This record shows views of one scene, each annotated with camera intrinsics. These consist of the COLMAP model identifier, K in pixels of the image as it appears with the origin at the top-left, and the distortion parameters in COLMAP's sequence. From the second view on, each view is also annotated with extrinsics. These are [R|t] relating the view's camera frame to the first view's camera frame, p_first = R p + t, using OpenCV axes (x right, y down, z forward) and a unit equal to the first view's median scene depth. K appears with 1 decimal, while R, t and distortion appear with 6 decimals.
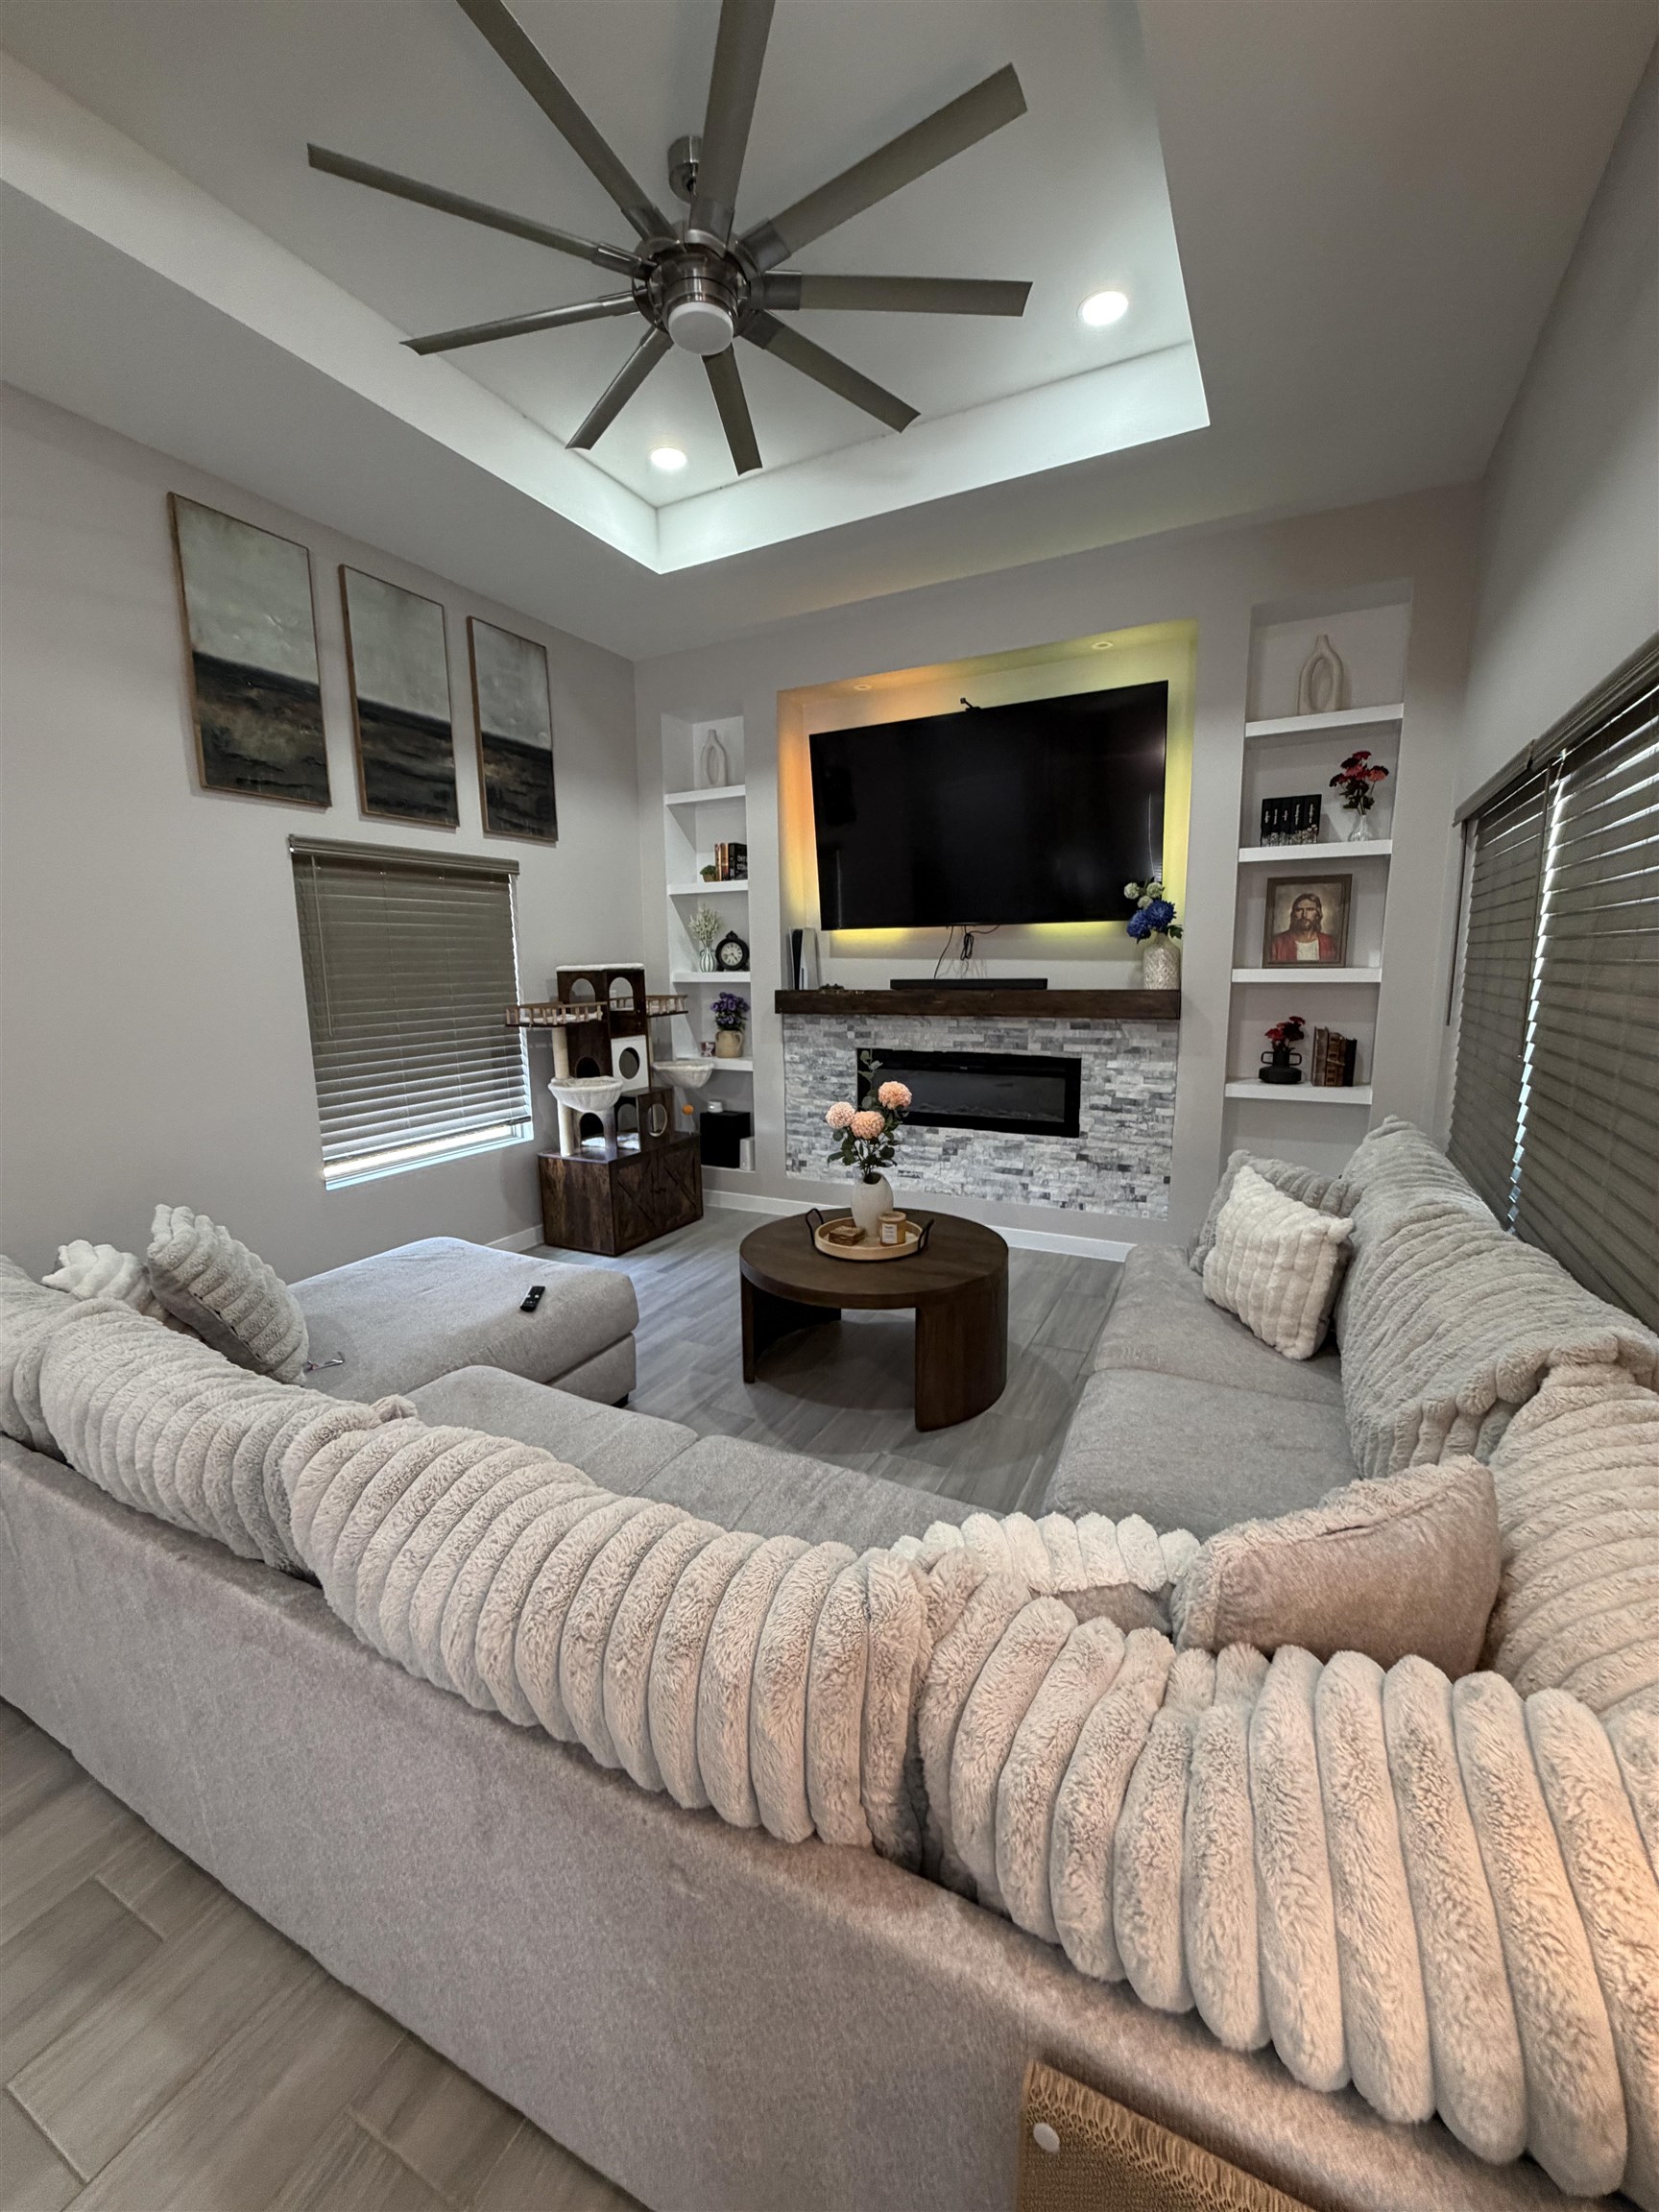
lens RADIAL K [[874.1, 0, 834.2], [0, 874.1, 1106.9], [0, 0, 1]] dist [-0.000498, -0.000327]
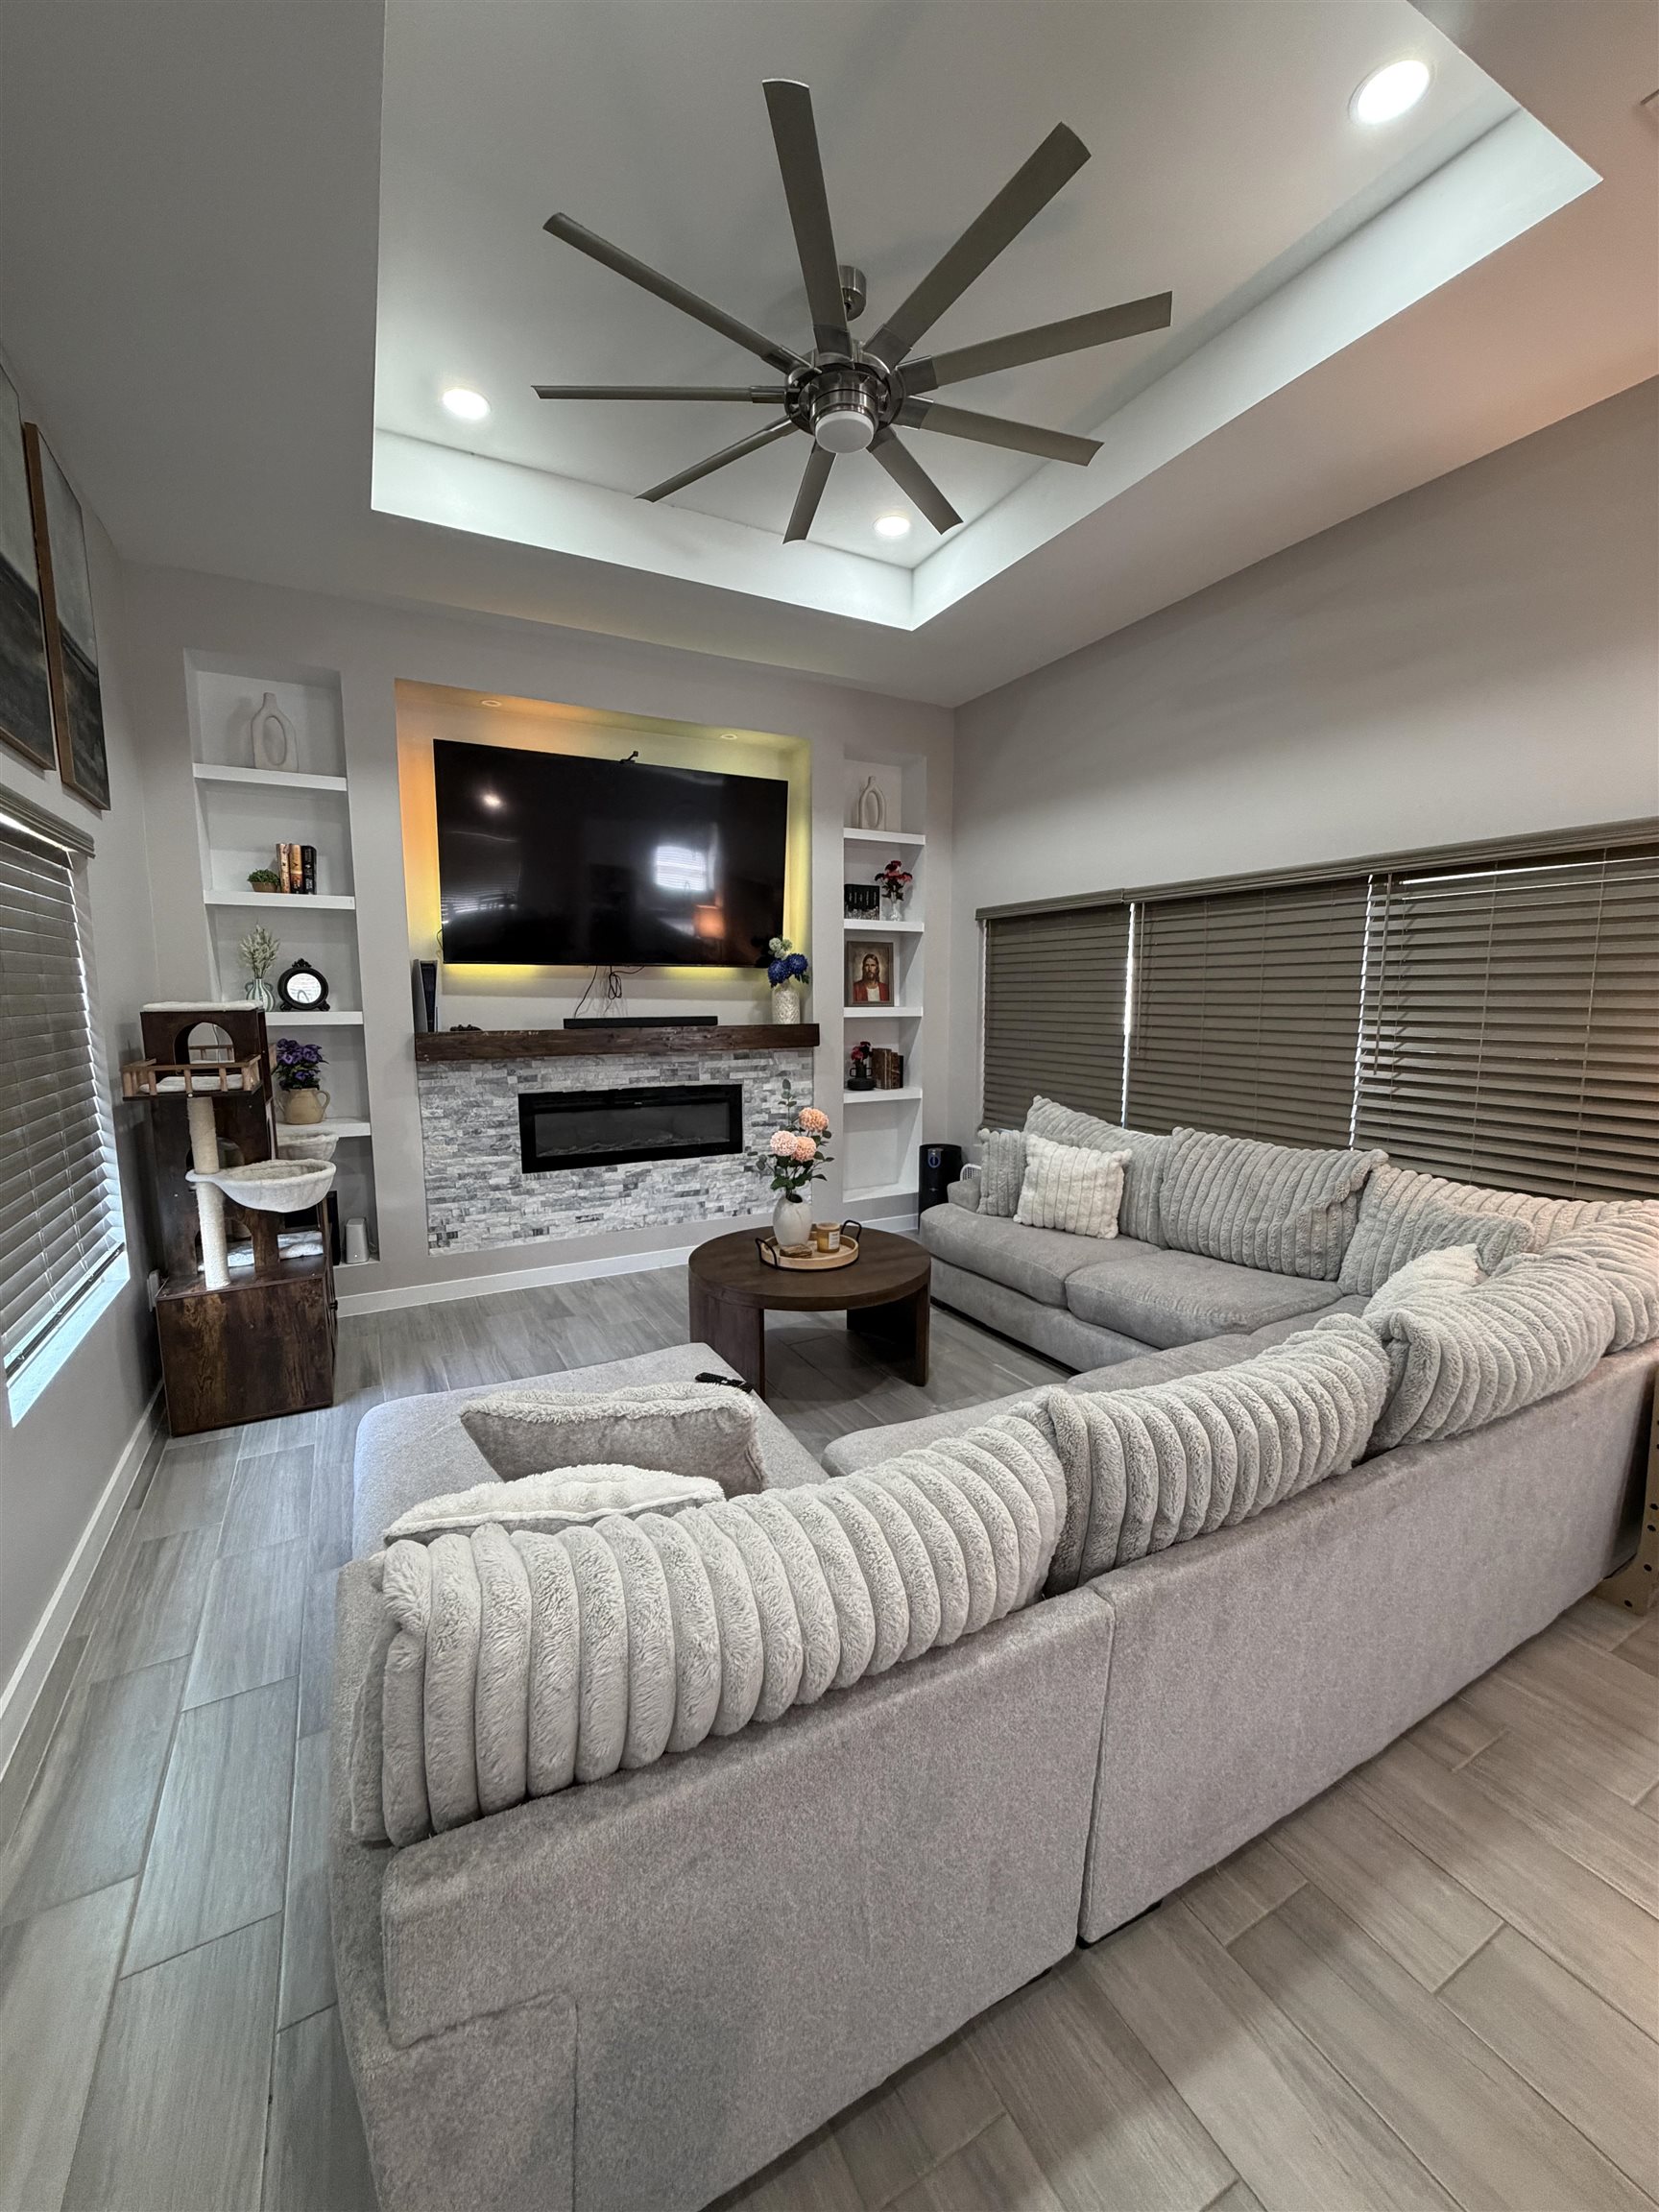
lens RADIAL K [[874.1, 0, 825.5], [0, 874.1, 1105.4], [0, 0, 1]] dist [-0.000498, -0.000327]
pose [[0.570240, -0.092861, 0.816213, -0.580461], [0.127964, 0.991503, 0.023403, -0.038570], [-0.811450, 0.091101, 0.577277, 0.230477]]
